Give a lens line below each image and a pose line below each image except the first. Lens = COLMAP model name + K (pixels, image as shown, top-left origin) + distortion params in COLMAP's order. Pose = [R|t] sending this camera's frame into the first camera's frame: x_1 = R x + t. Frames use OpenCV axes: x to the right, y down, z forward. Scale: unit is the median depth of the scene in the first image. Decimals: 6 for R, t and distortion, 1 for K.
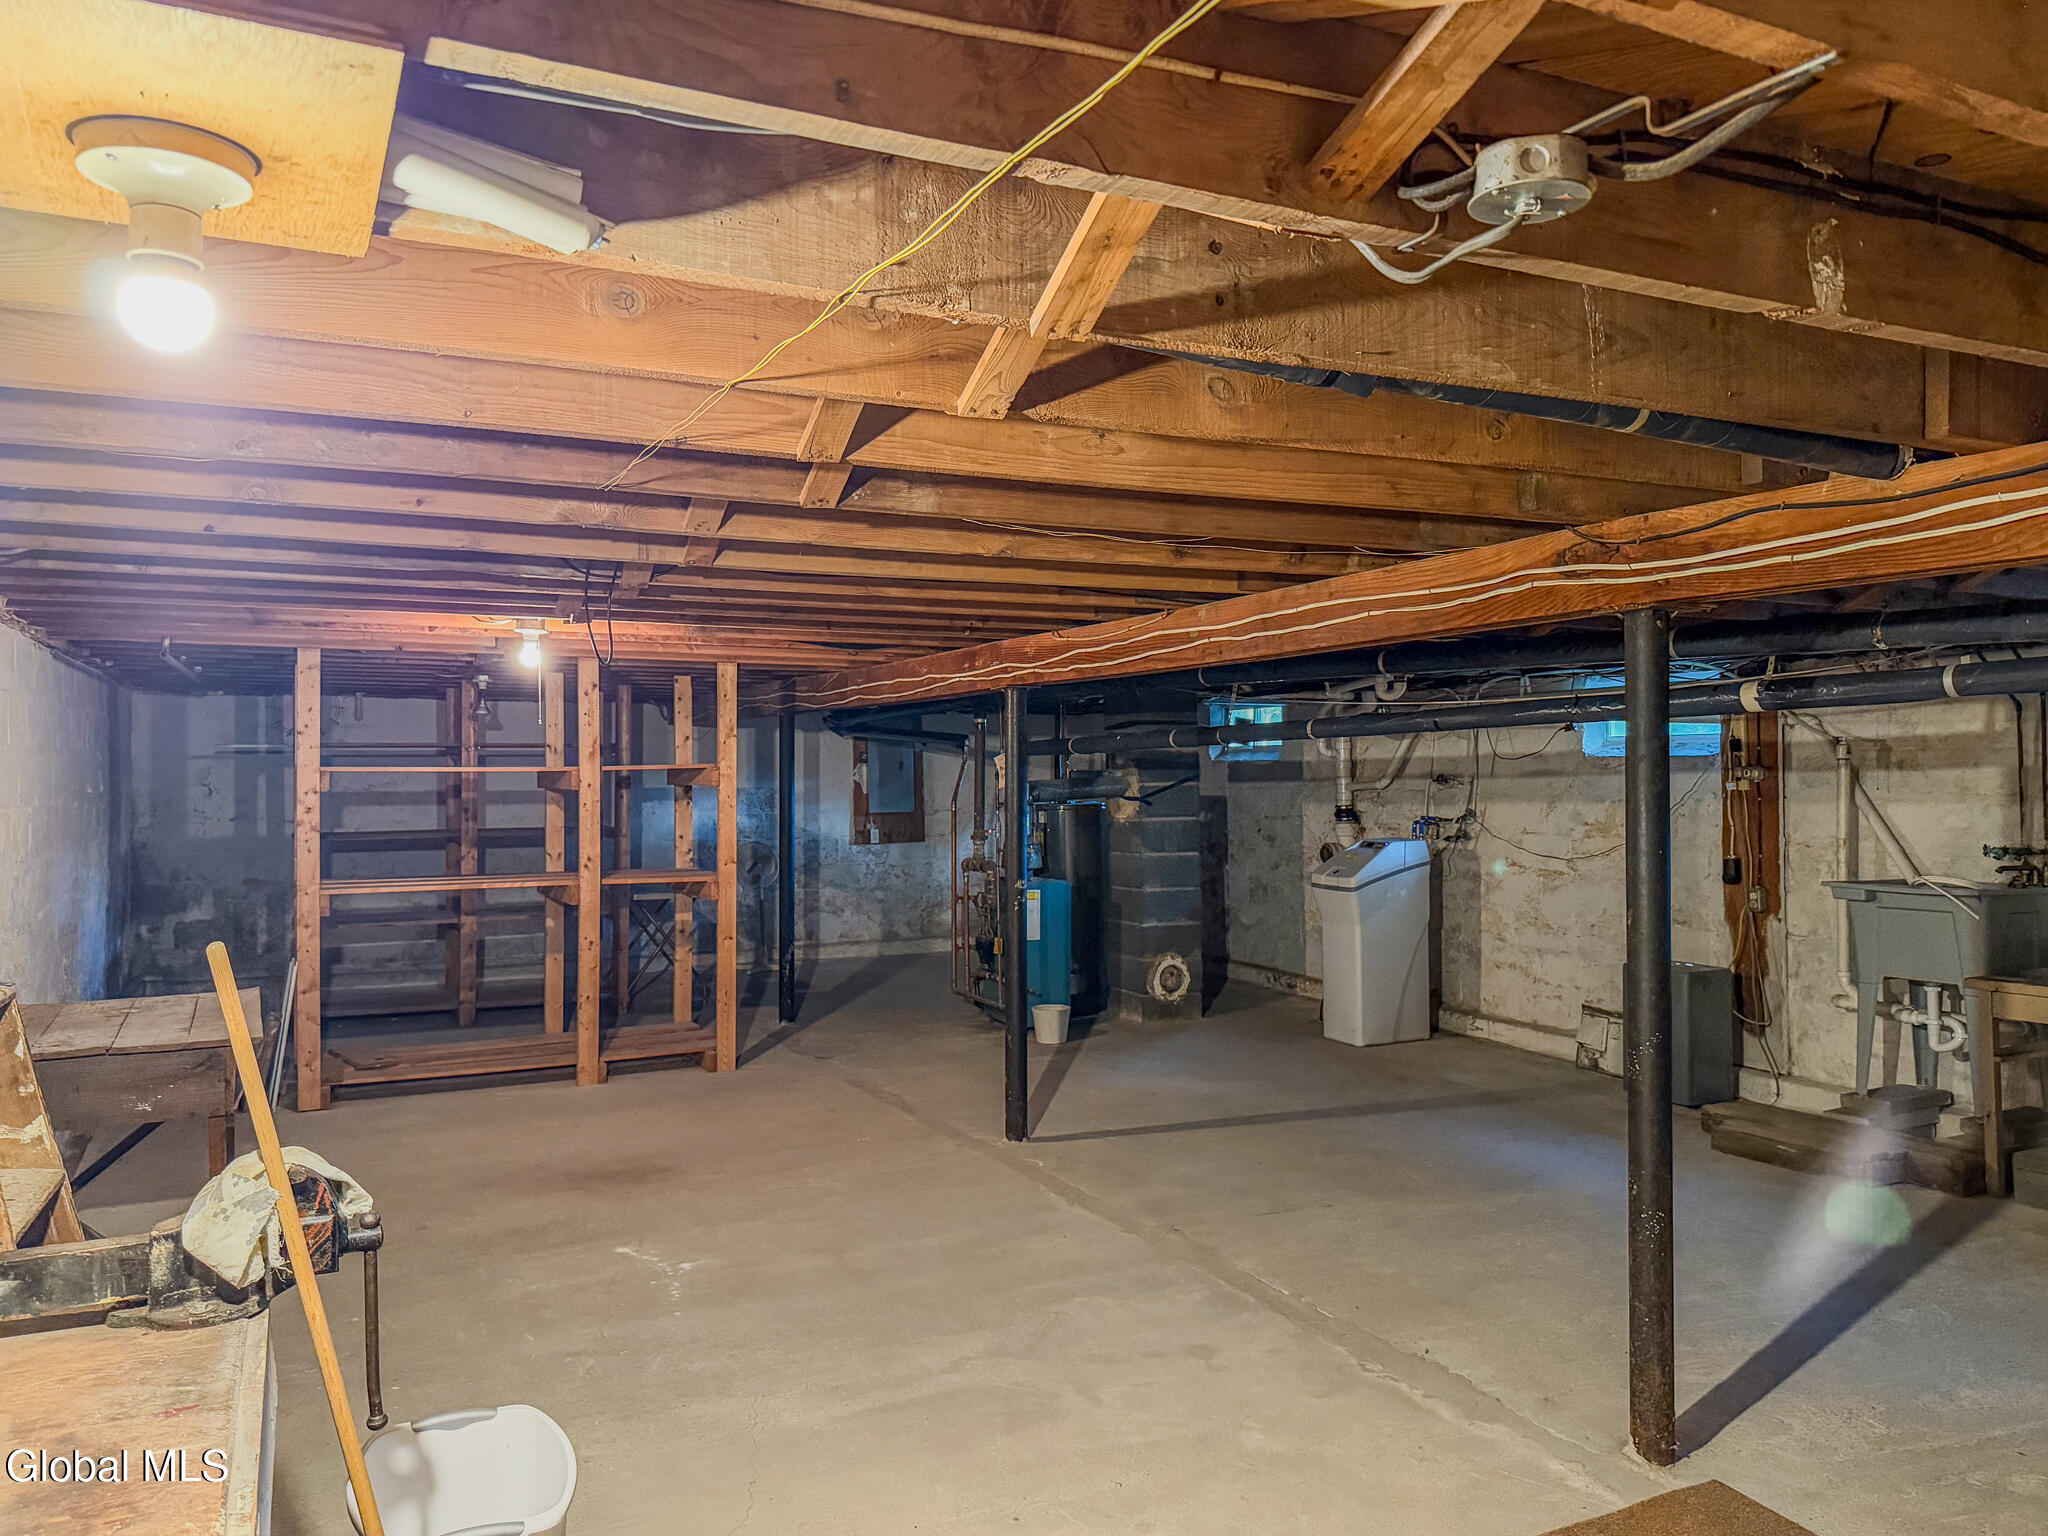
lens RADIAL K [[1459.9, 0, 1024.0], [0, 1459.9, 768.0], [0, 0, 1]] dist [0.118853, -0.218953]
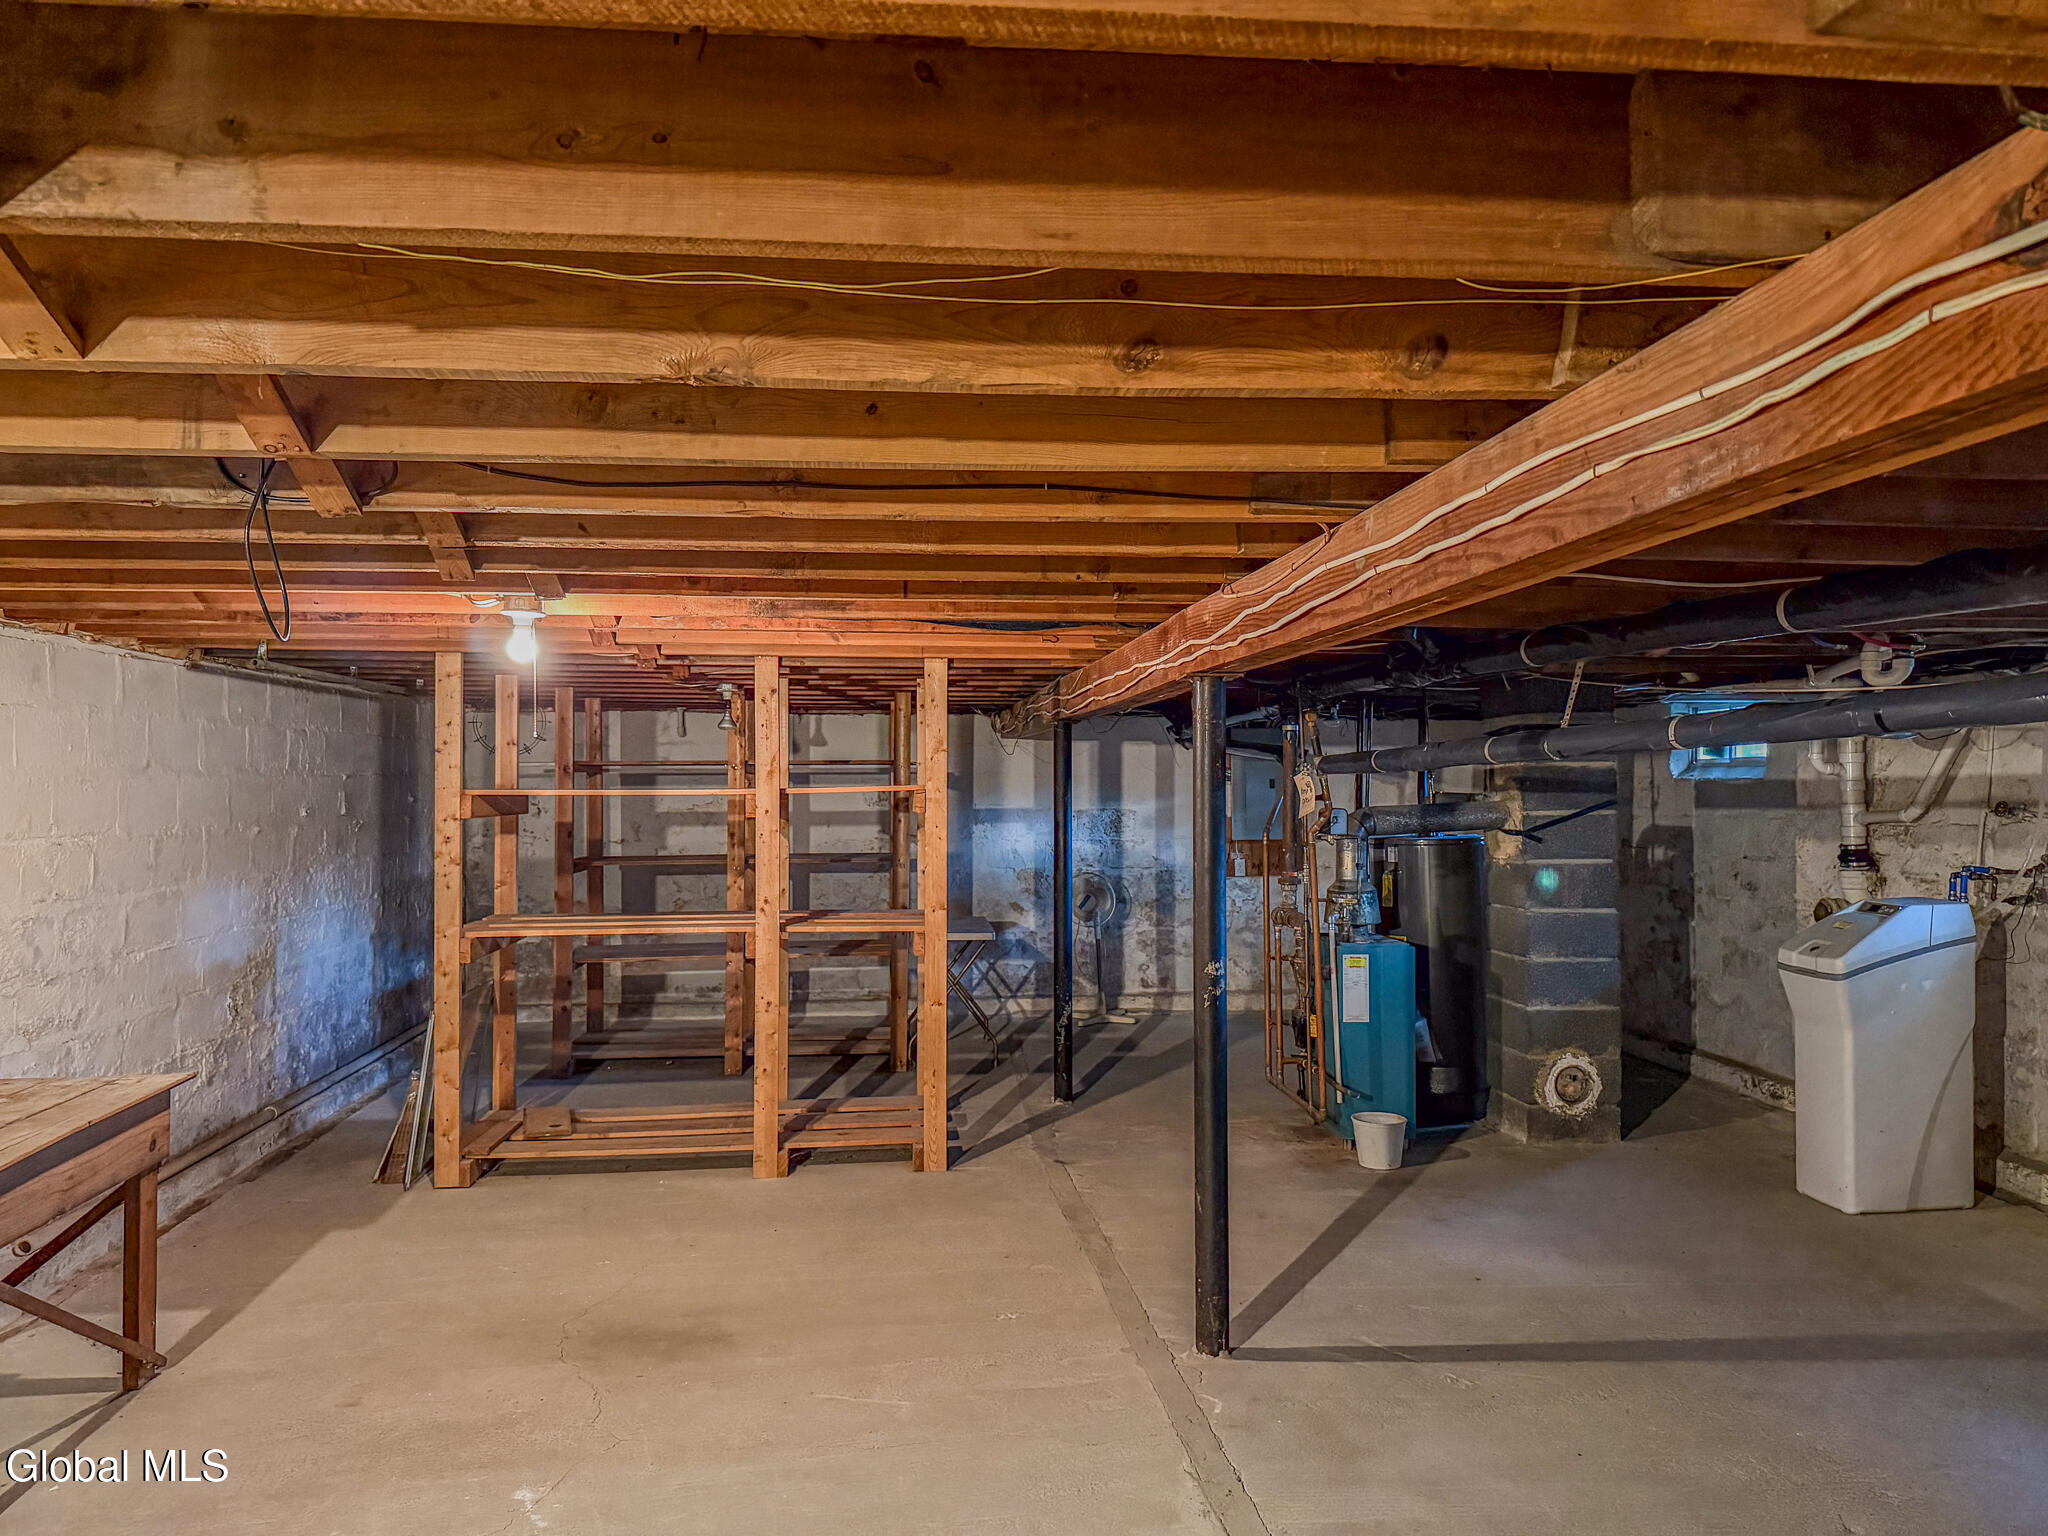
lens RADIAL K [[1459.9, 0, 1024.0], [0, 1459.9, 768.0], [0, 0, 1]] dist [0.118853, -0.218953]
pose [[0.938461, -0.002621, -0.345376, 0.098730], [-0.000512, 0.999960, -0.008979, -0.004315], [0.345385, 0.008603, 0.938422, 0.224039]]
